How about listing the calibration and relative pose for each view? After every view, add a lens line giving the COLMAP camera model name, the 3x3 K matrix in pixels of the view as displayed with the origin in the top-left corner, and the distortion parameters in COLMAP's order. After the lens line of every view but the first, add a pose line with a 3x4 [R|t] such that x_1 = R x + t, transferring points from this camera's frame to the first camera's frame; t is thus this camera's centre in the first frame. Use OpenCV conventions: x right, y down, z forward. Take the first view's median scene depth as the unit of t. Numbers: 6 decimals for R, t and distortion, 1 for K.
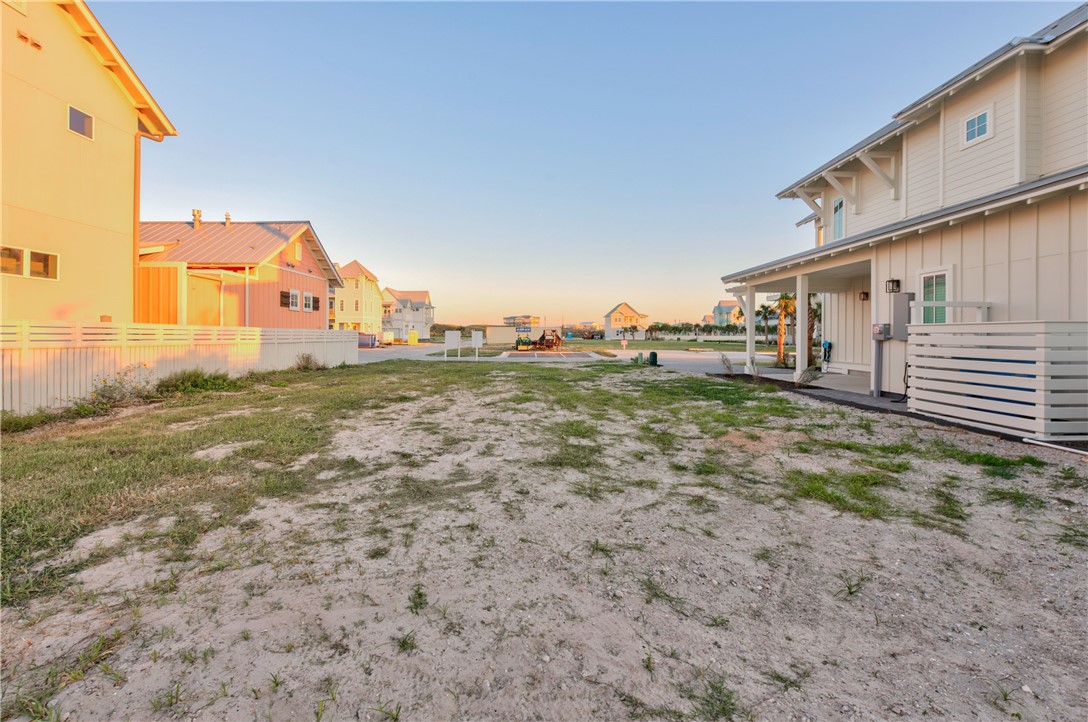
lens RADIAL K [[442.9, 0, 530.6], [0, 442.9, 331.1], [0, 0, 1]] dist [-0.000016, -0.000299]
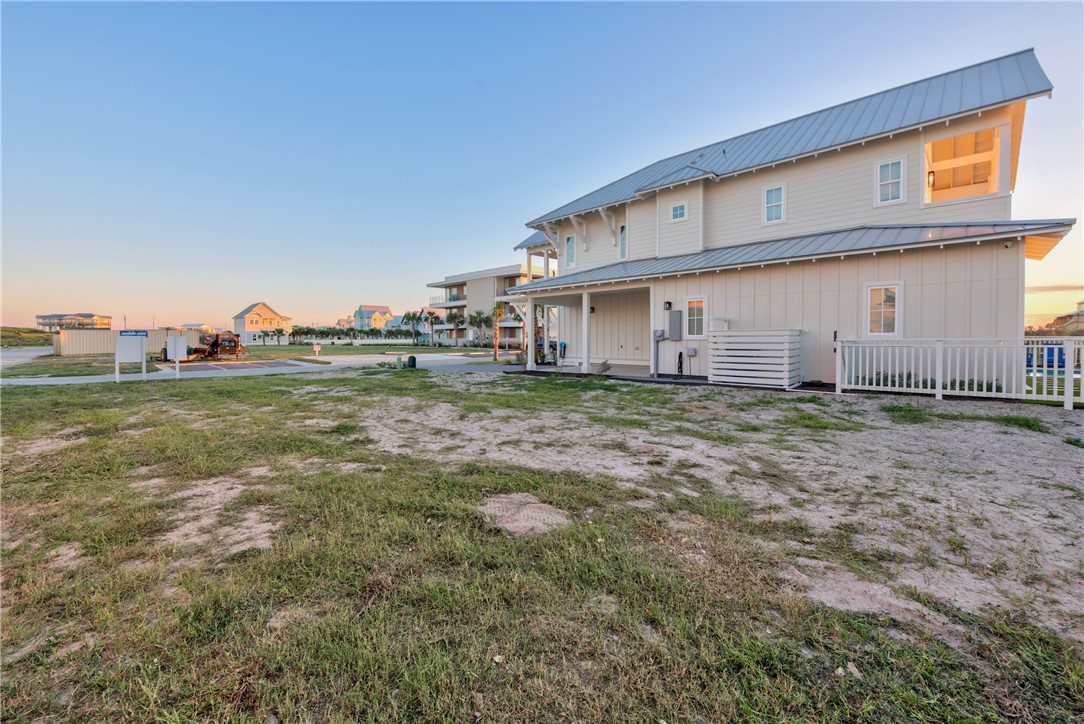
lens RADIAL K [[433.2, 0, 541.4], [0, 433.2, 351.0], [0, 0, 1]] dist [0.000550, -0.000098]
pose [[0.678357, -0.030667, 0.734093, -0.373830], [0.003328, 0.999247, 0.038669, -0.001457], [-0.734725, -0.023788, 0.677948, 0.174897]]
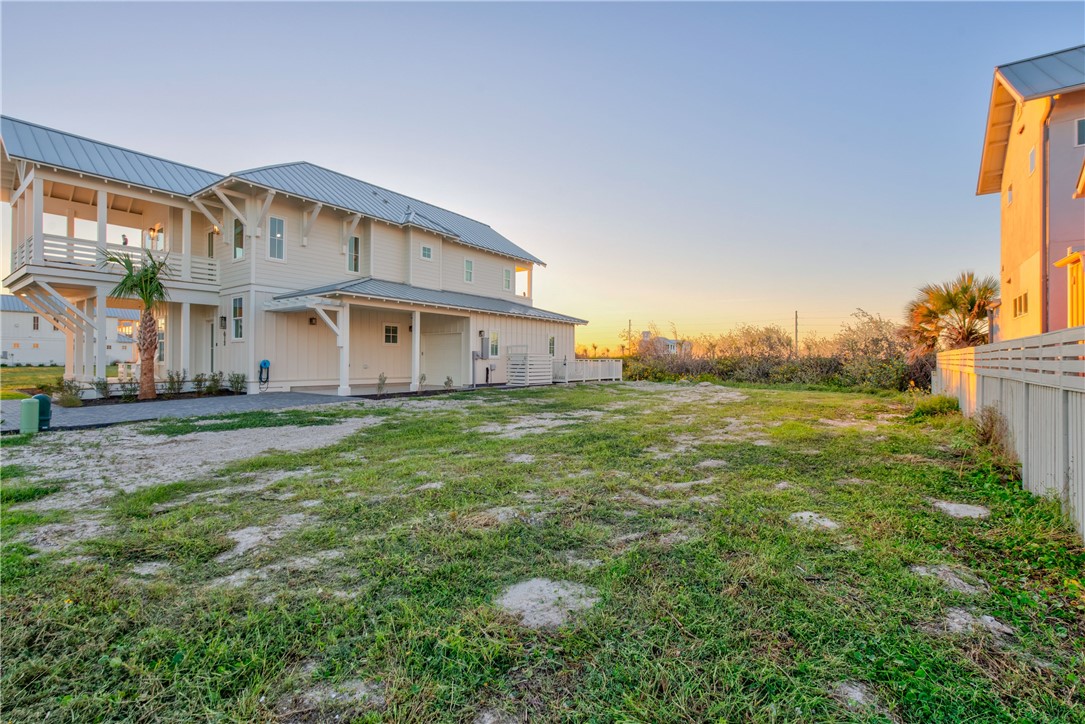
lens RADIAL K [[478.0, 0, 542.5], [0, 478.0, 362.0], [0, 0, 1]] dist [-0.001596, -0.000092]
pose [[-0.811080, -0.012469, 0.584802, -0.466659], [-0.015497, 0.999880, -0.000174, 0.019331], [-0.584730, -0.009204, -0.811176, 1.642521]]
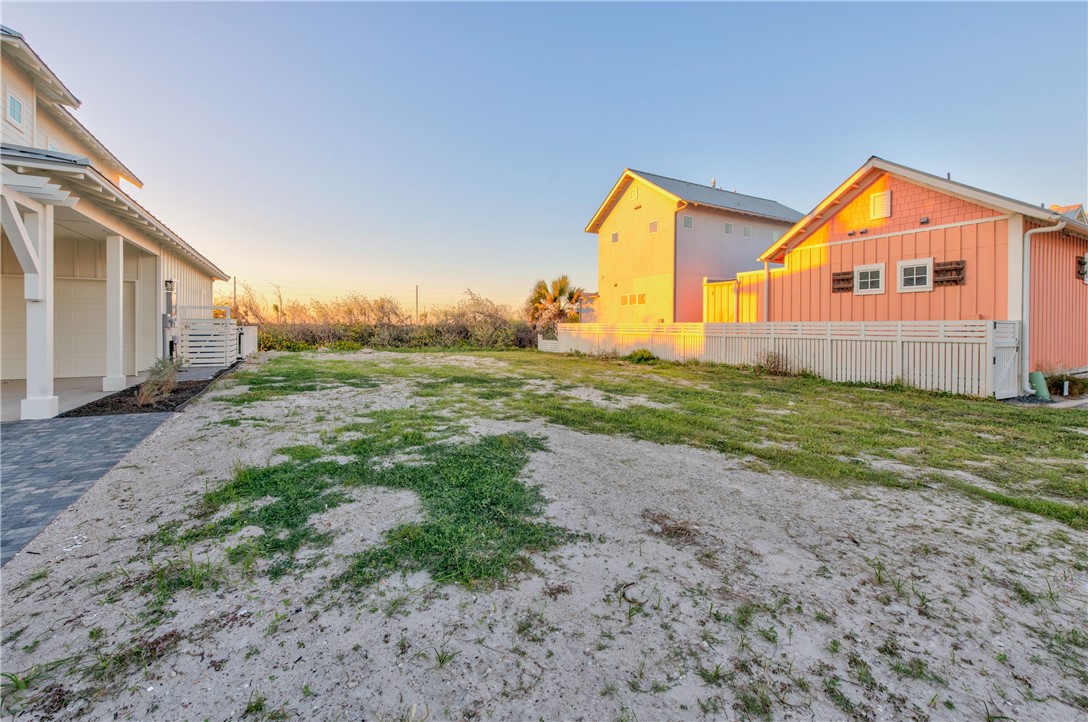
lens RADIAL K [[442.9, 0, 530.6], [0, 442.9, 331.1], [0, 0, 1]] dist [-0.000016, -0.000299]
pose [[-0.883561, -0.007662, -0.468254, 0.299241], [-0.006550, 0.999971, -0.004003, 0.019185], [0.468271, -0.000470, -0.883585, 1.611359]]
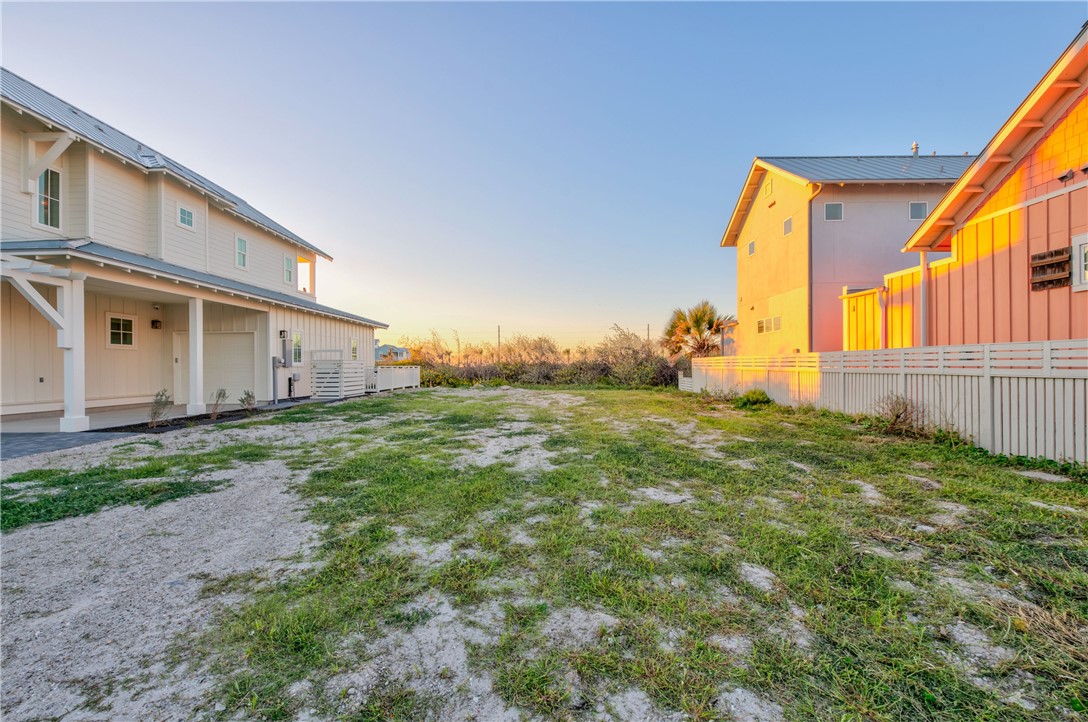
lens RADIAL K [[437.2, 0, 544.9], [0, 437.2, 366.8], [0, 0, 1]] dist [-0.001926, -0.000509]
pose [[-0.999874, 0.000731, 0.015844, -0.113474], [0.000606, 0.999968, -0.007923, 0.021256], [-0.015849, -0.007912, -0.999843, 1.598241]]
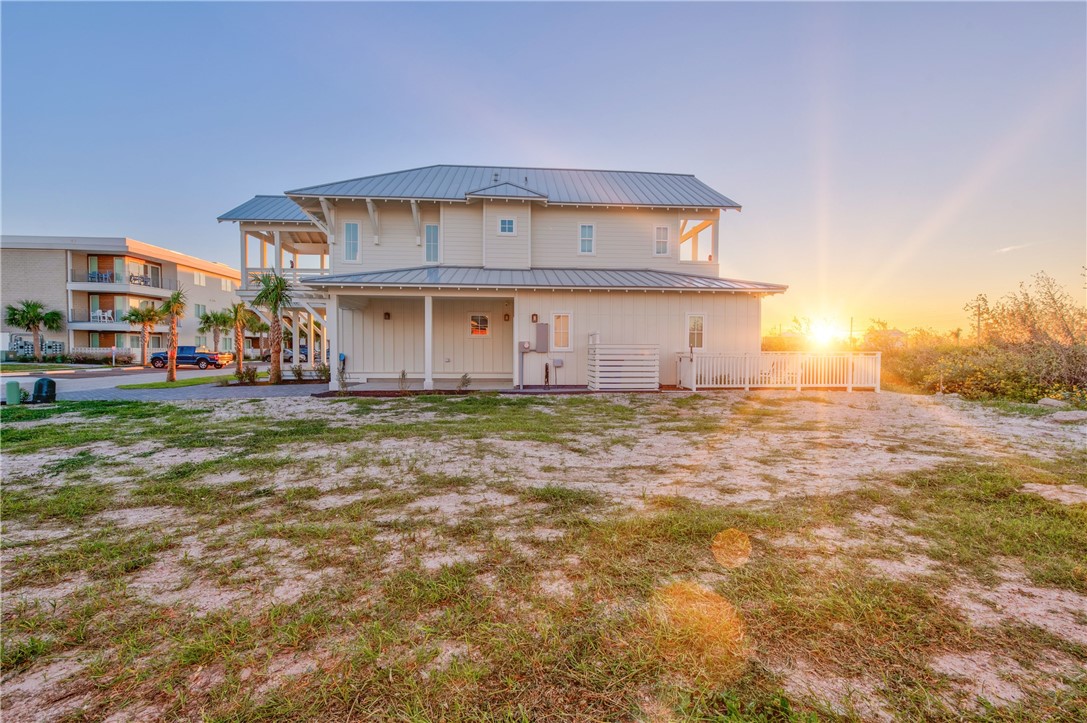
lens RADIAL K [[429.8, 0, 537.6], [0, 429.8, 369.3], [0, 0, 1]] dist [0.001669, 0.000027]
pose [[-0.080802, -0.049062, 0.995522, -0.448708], [-0.012333, 0.998761, 0.048221, 0.004770], [-0.996654, -0.008382, -0.081307, 0.679237]]
